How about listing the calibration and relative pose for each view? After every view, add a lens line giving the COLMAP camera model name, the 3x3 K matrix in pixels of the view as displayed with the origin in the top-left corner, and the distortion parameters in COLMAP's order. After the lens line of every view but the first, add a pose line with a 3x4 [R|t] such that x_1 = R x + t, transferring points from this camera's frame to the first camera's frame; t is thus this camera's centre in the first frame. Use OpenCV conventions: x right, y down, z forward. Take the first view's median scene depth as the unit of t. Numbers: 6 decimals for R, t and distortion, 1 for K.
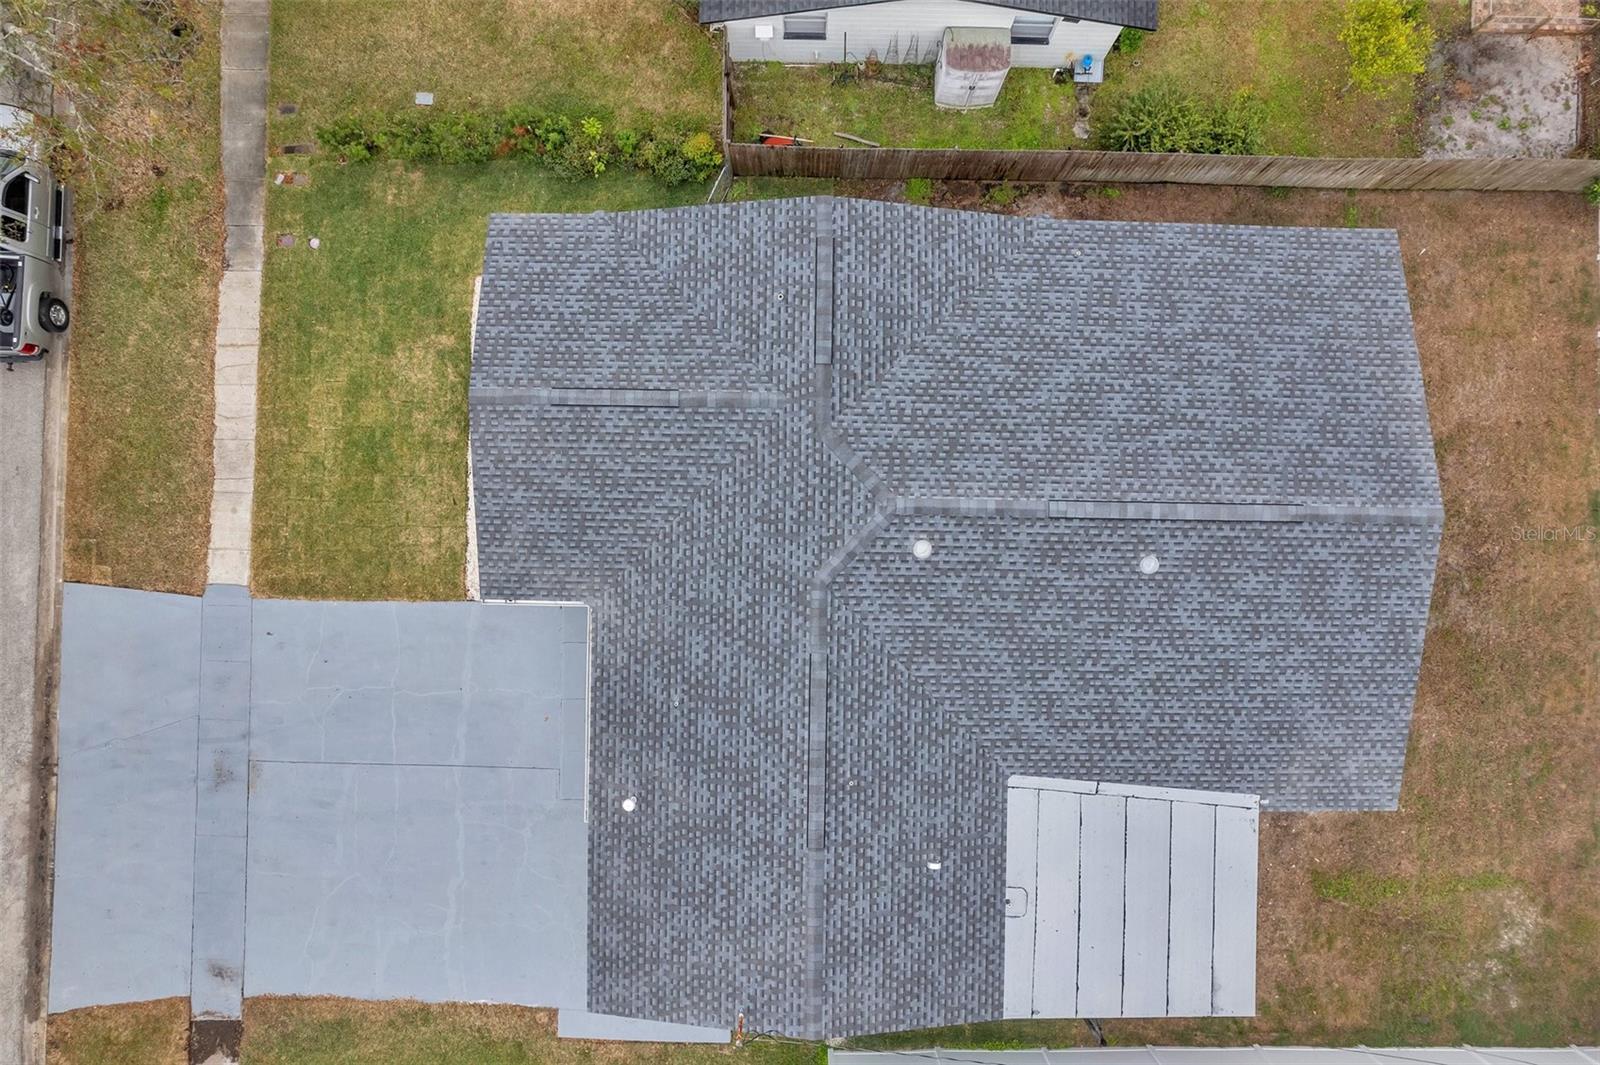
lens RADIAL K [[1048.8, 0, 801.4], [0, 1048.8, 539.1], [0, 0, 1]] dist [-0.082460, 0.074775]
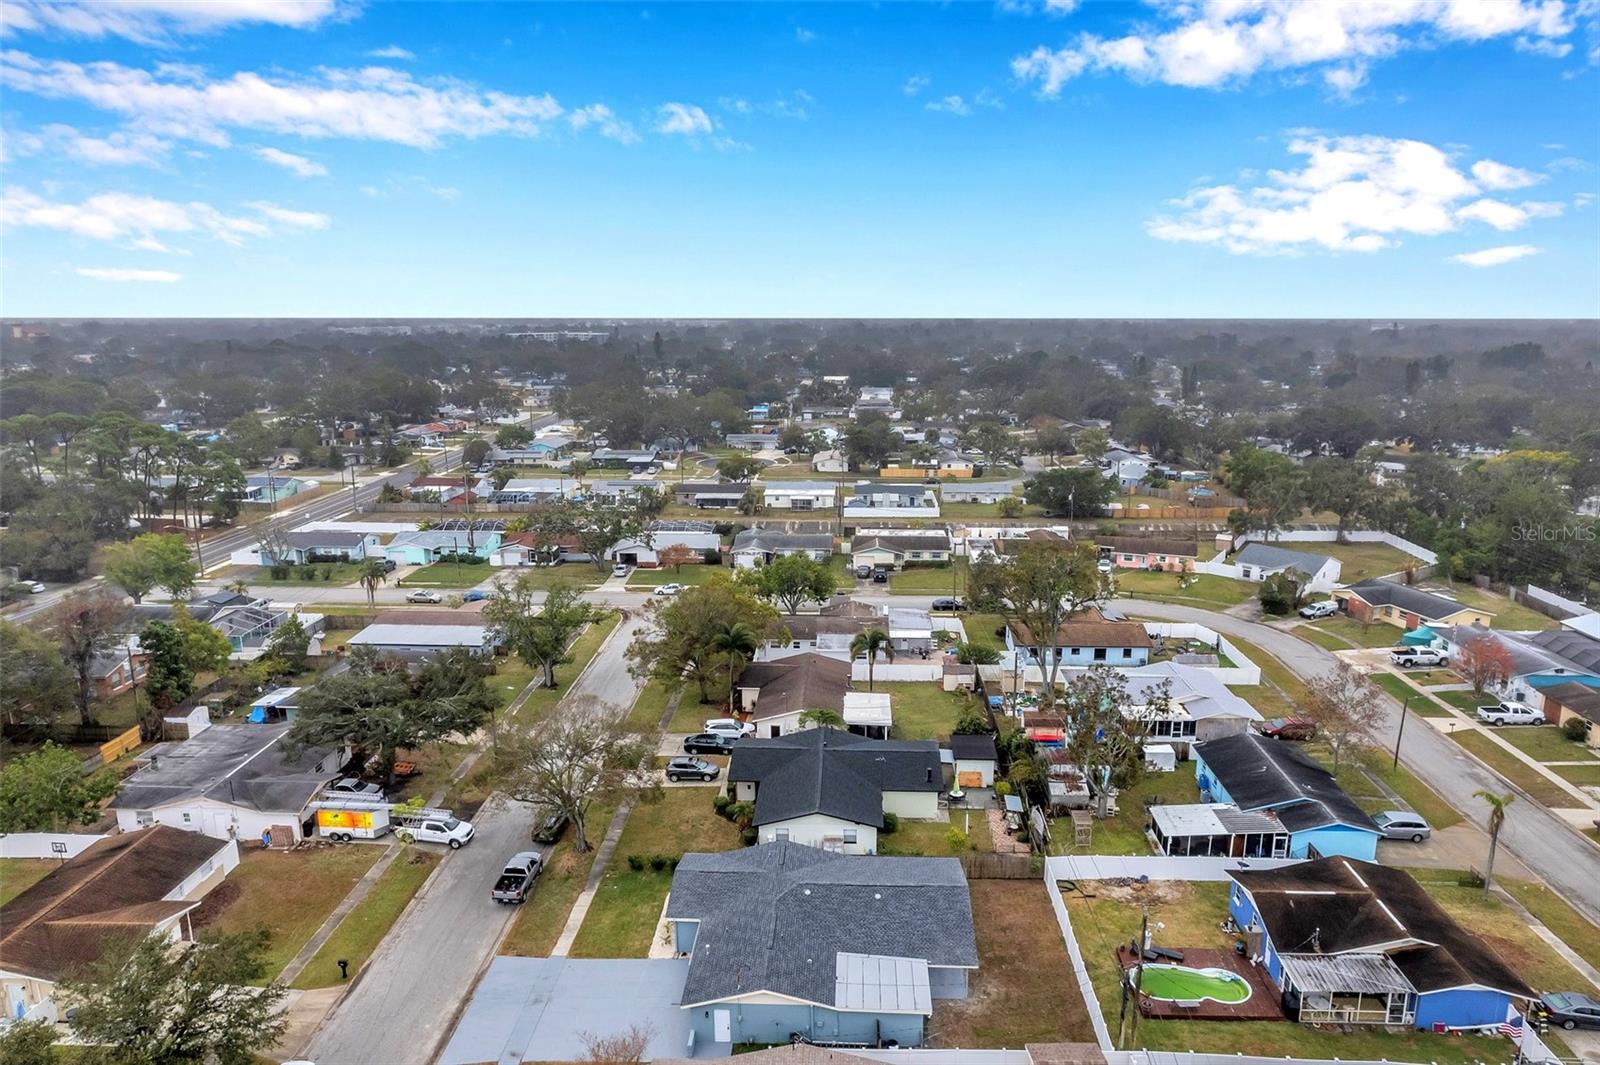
lens RADIAL K [[1048.3, 0, 806.9], [0, 1048.3, 529.8], [0, 0, 1]] dist [-0.079414, 0.063210]
pose [[0.999457, 0.000362, -0.032945, 0.208338], [-0.032102, 0.235652, -0.971307, 2.747027], [0.007412, 0.971837, 0.235536, -0.823169]]
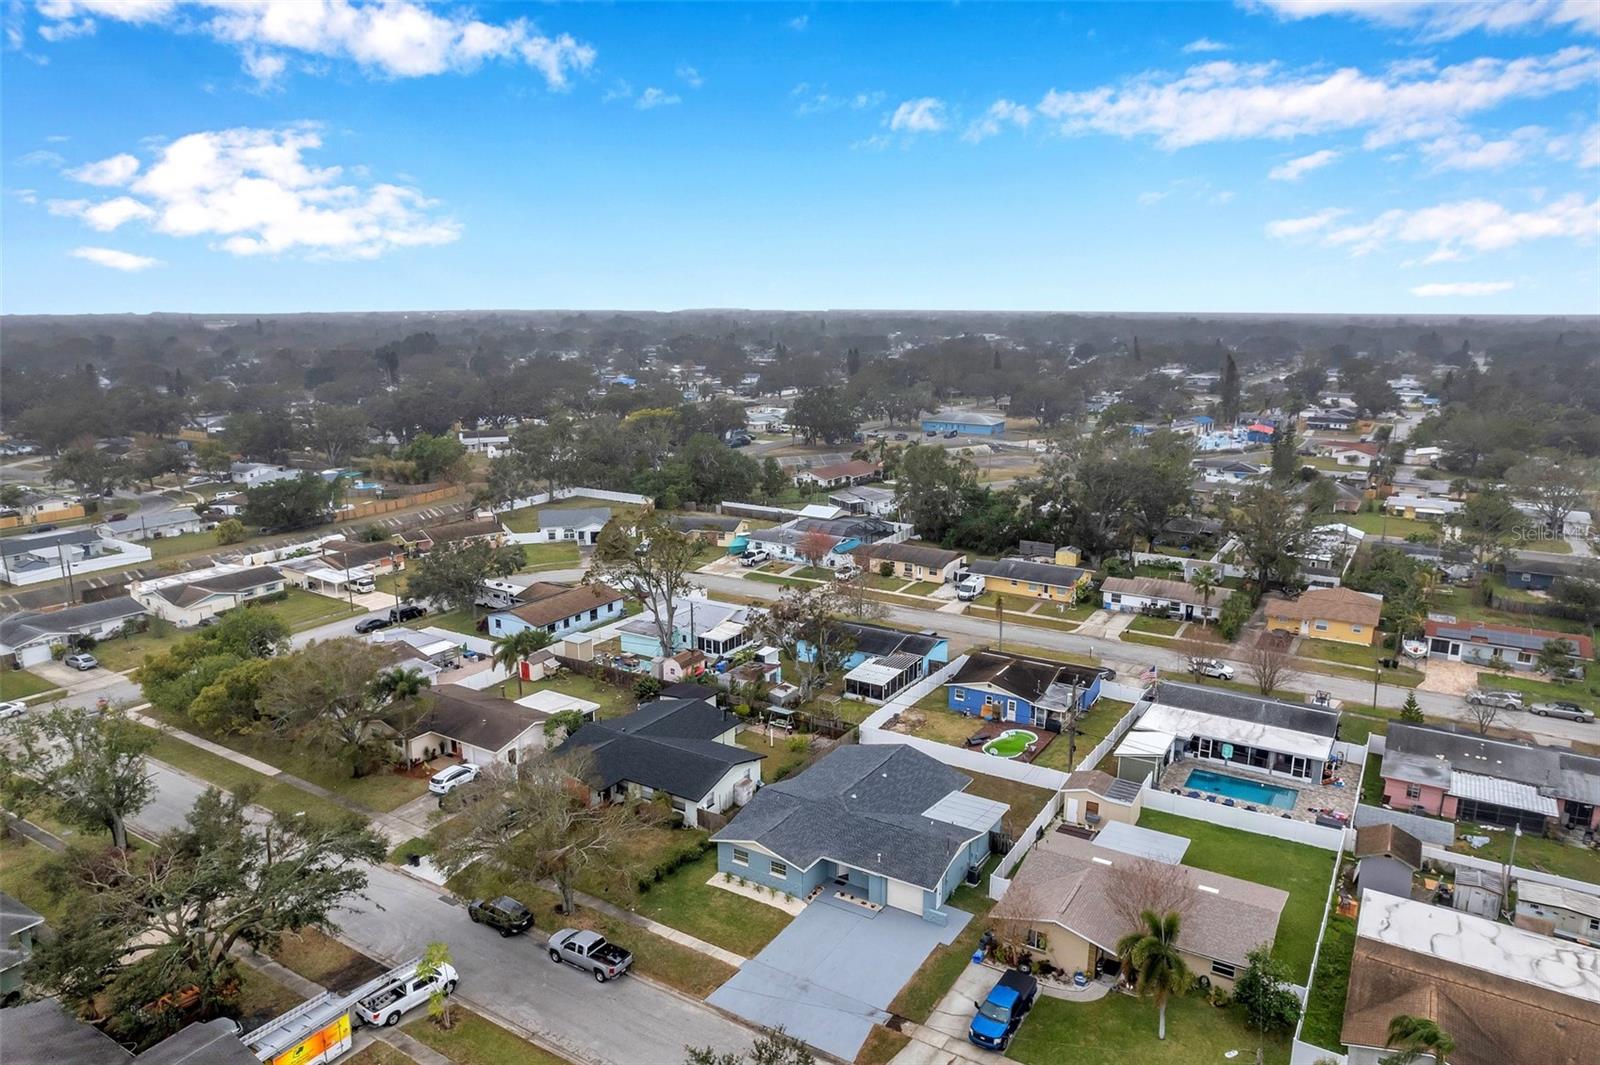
lens RADIAL K [[1062.8, 0, 800.0], [0, 1062.8, 532.5], [0, 0, 1]] dist [-0.086763, 0.080612]
pose [[0.518910, -0.188939, 0.833687, -2.896810], [0.854629, 0.135737, -0.501183, 1.575088], [-0.018469, 0.972562, 0.231908, -0.806155]]
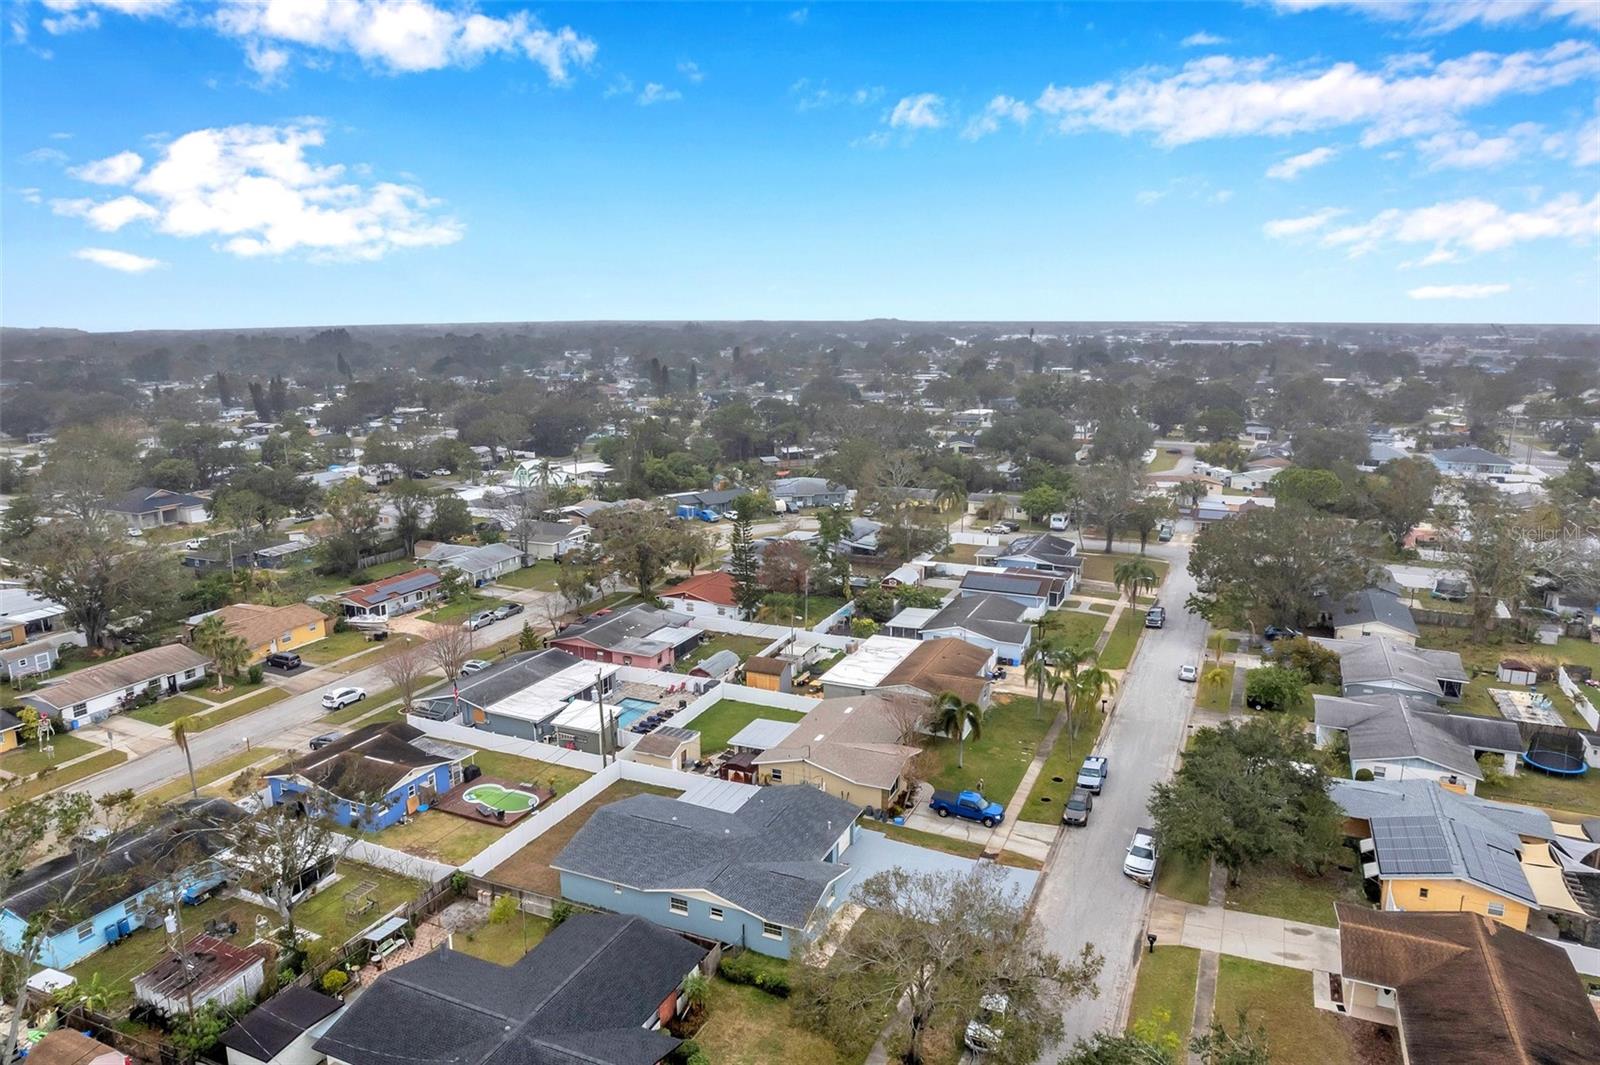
lens RADIAL K [[1048.8, 0, 801.4], [0, 1048.8, 539.1], [0, 0, 1]] dist [-0.082460, 0.074775]
pose [[-0.920900, -0.083359, 0.380783, -1.341815], [0.389663, -0.170930, 0.904956, -2.836056], [-0.010349, 0.981751, 0.189891, -0.649465]]
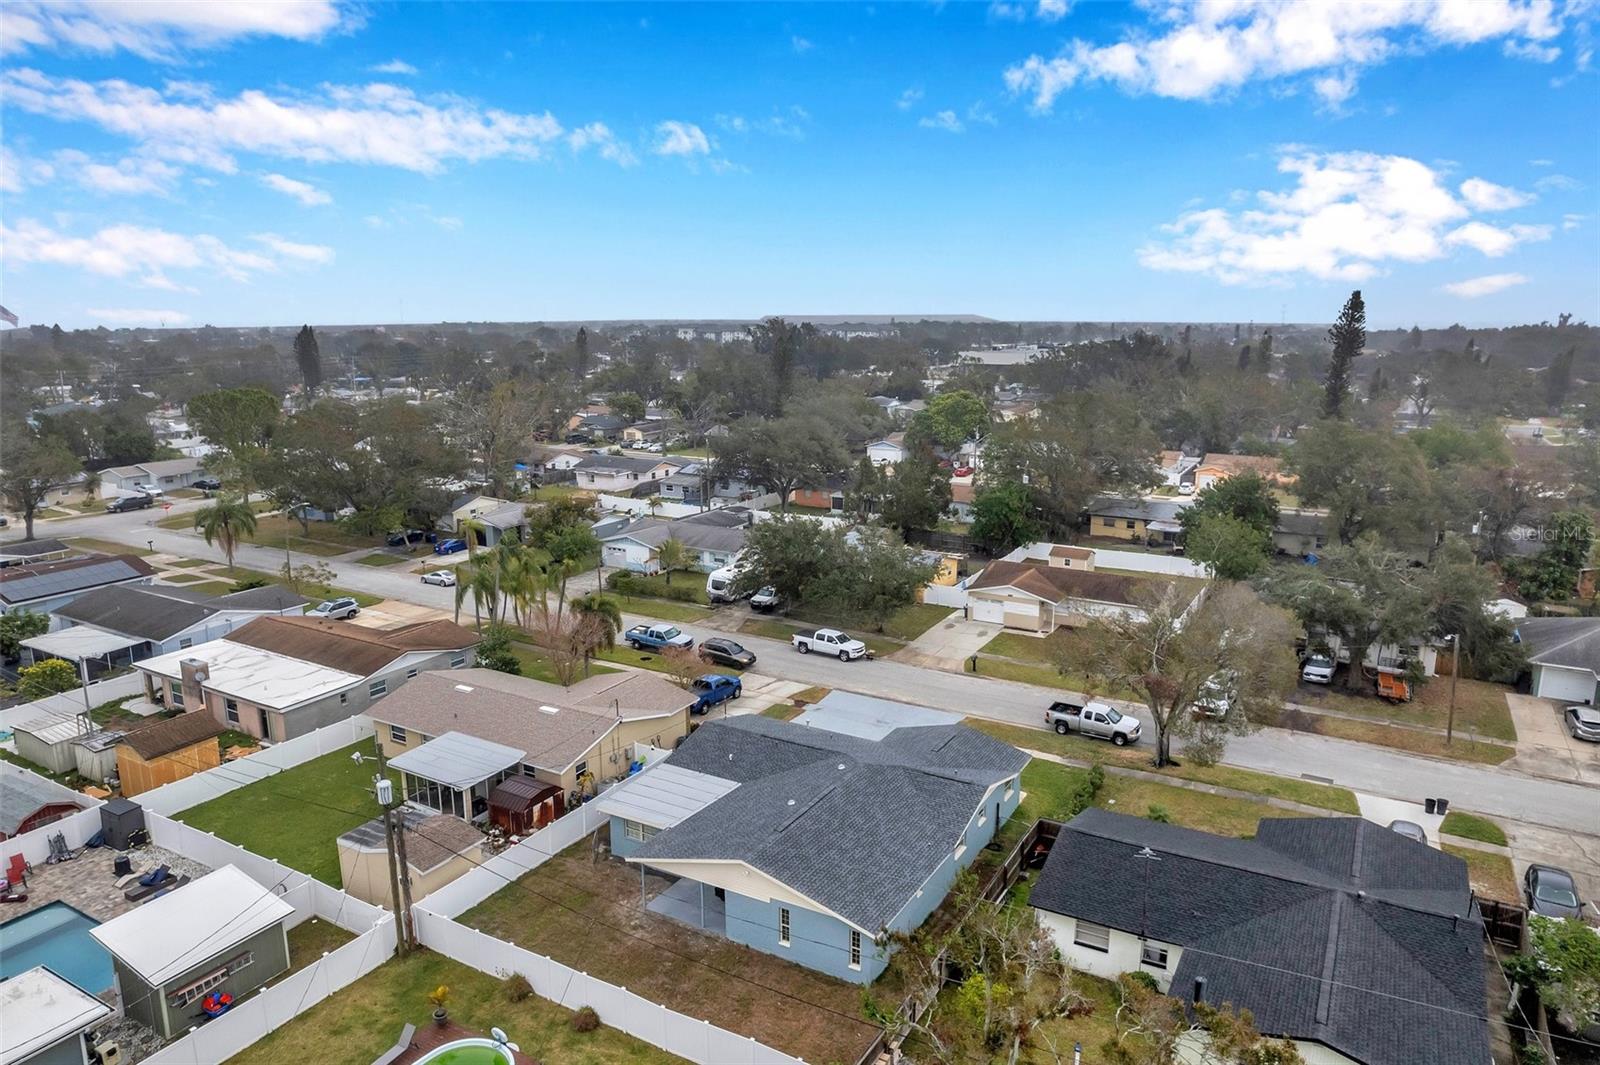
lens RADIAL K [[1038.0, 0, 809.7], [0, 1038.0, 542.6], [0, 0, 1]] dist [-0.072449, 0.058399]
pose [[-0.478664, 0.188026, -0.857629, 2.102265], [-0.877771, -0.080241, 0.472314, -1.015084], [0.019990, 0.978881, 0.203452, -0.053236]]
